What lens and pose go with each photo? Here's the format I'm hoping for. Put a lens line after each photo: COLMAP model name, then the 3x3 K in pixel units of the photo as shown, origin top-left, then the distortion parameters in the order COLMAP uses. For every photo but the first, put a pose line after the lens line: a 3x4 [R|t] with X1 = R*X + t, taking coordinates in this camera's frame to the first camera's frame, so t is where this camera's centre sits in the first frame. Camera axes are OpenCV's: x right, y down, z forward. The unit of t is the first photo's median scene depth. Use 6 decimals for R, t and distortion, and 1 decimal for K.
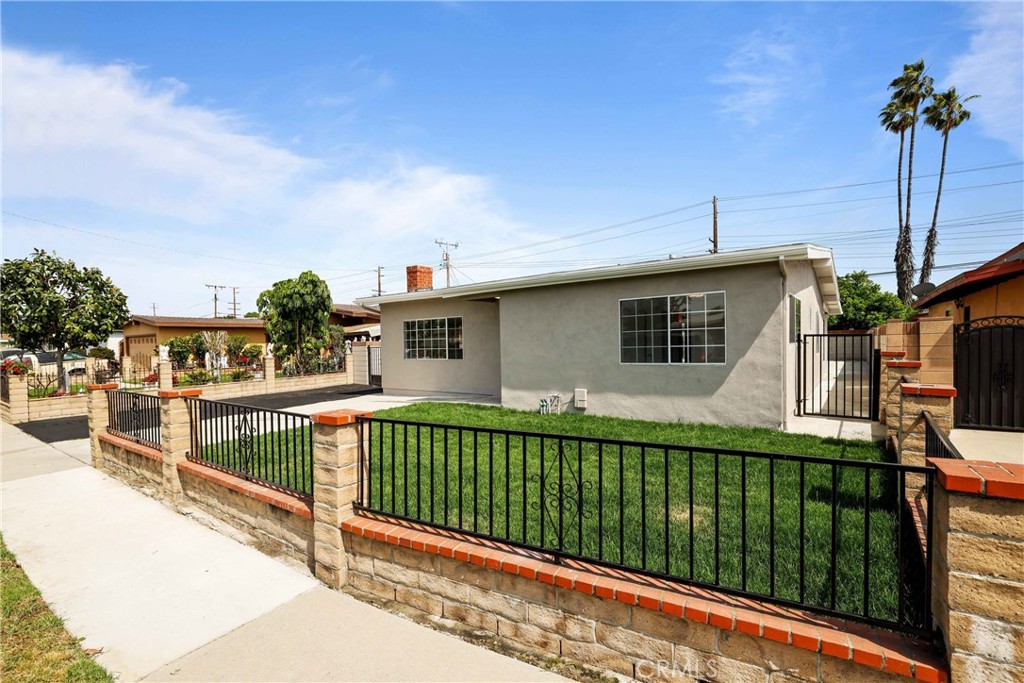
lens RADIAL K [[469.8, 0, 506.6], [0, 469.8, 352.9], [0, 0, 1]] dist [0.001495, 0.000270]
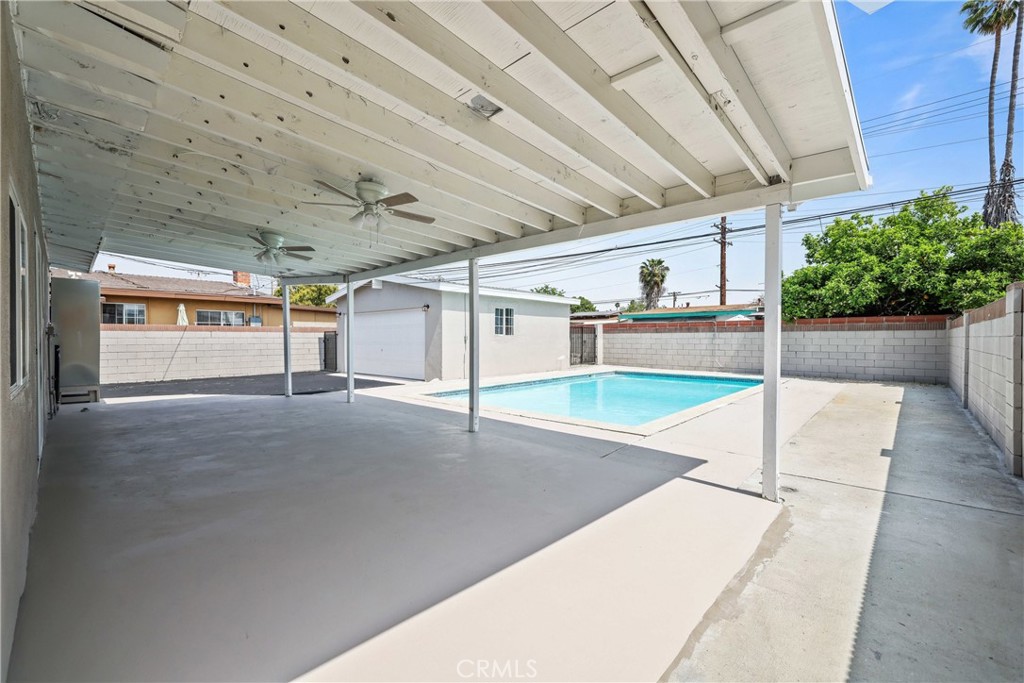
lens RADIAL K [[427.1, 0, 510.4], [0, 427.1, 343.4], [0, 0, 1]] dist [0.000659, 0.000251]
pose [[0.993325, 0.021092, -0.113405, 1.013268], [-0.021647, 0.999759, -0.003661, -0.030491], [0.113300, 0.006091, 0.993542, 1.397844]]
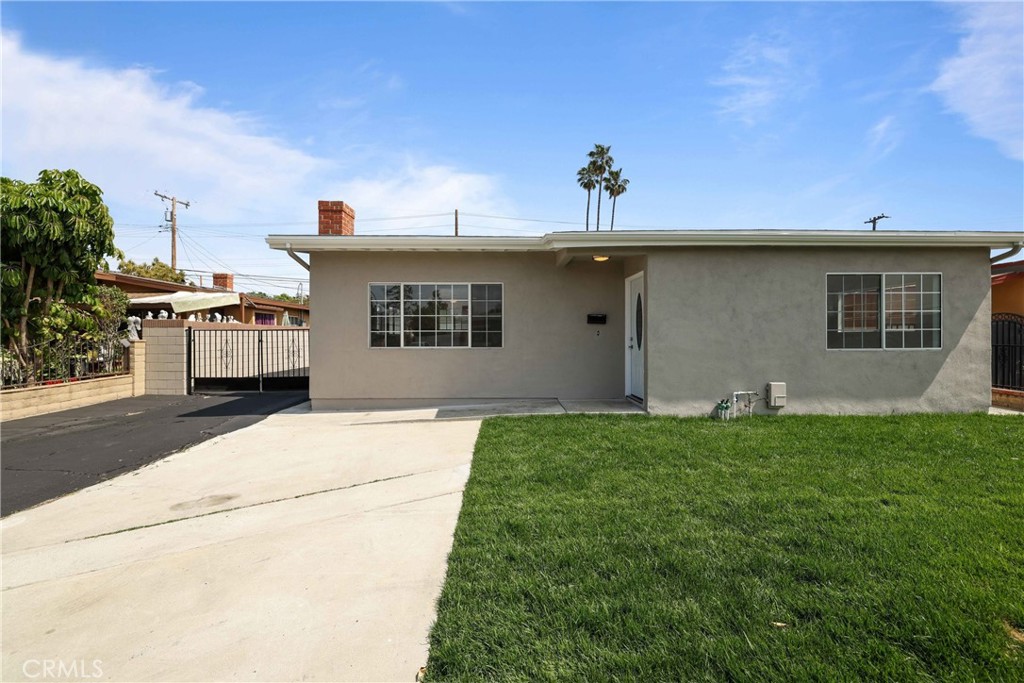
lens RADIAL K [[429.7, 0, 510.0], [0, 429.7, 340.0], [0, 0, 1]] dist [-0.000515, -0.000116]
pose [[0.789296, 0.014946, 0.613831, -0.541186], [-0.002737, 0.999779, -0.020825, 0.018717], [-0.614007, 0.014757, 0.789163, 0.599868]]
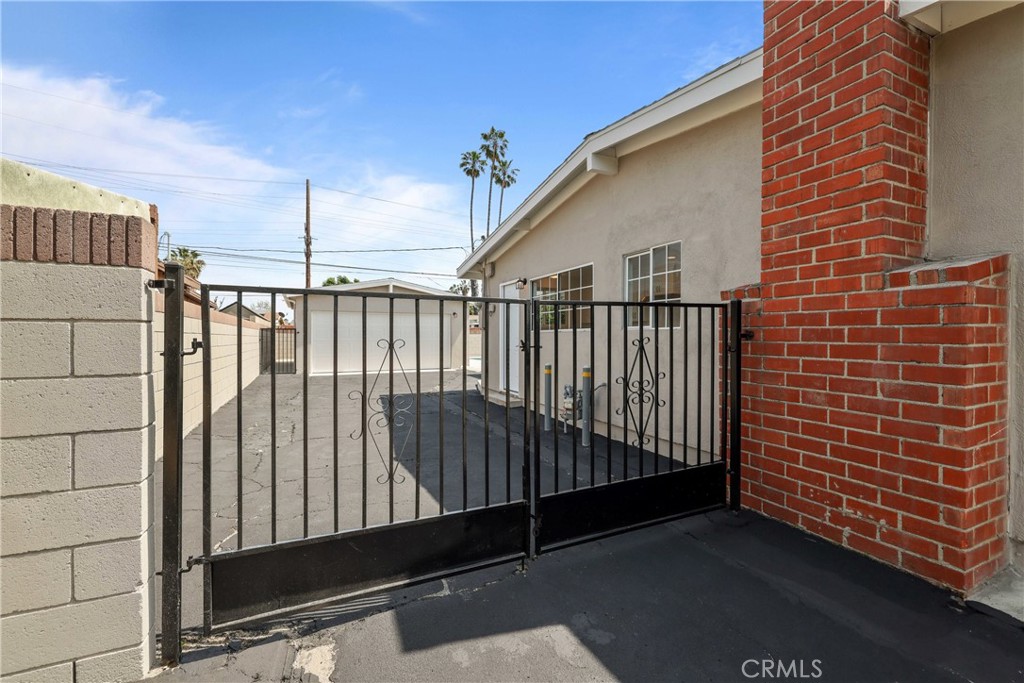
lens RADIAL K [[429.7, 0, 510.0], [0, 429.7, 340.0], [0, 0, 1]] dist [-0.000515, -0.000116]
pose [[0.475644, 0.016021, 0.879492, -0.597930], [0.007954, 0.999715, -0.022512, 0.004371], [-0.879602, 0.017703, 0.475381, 1.576750]]
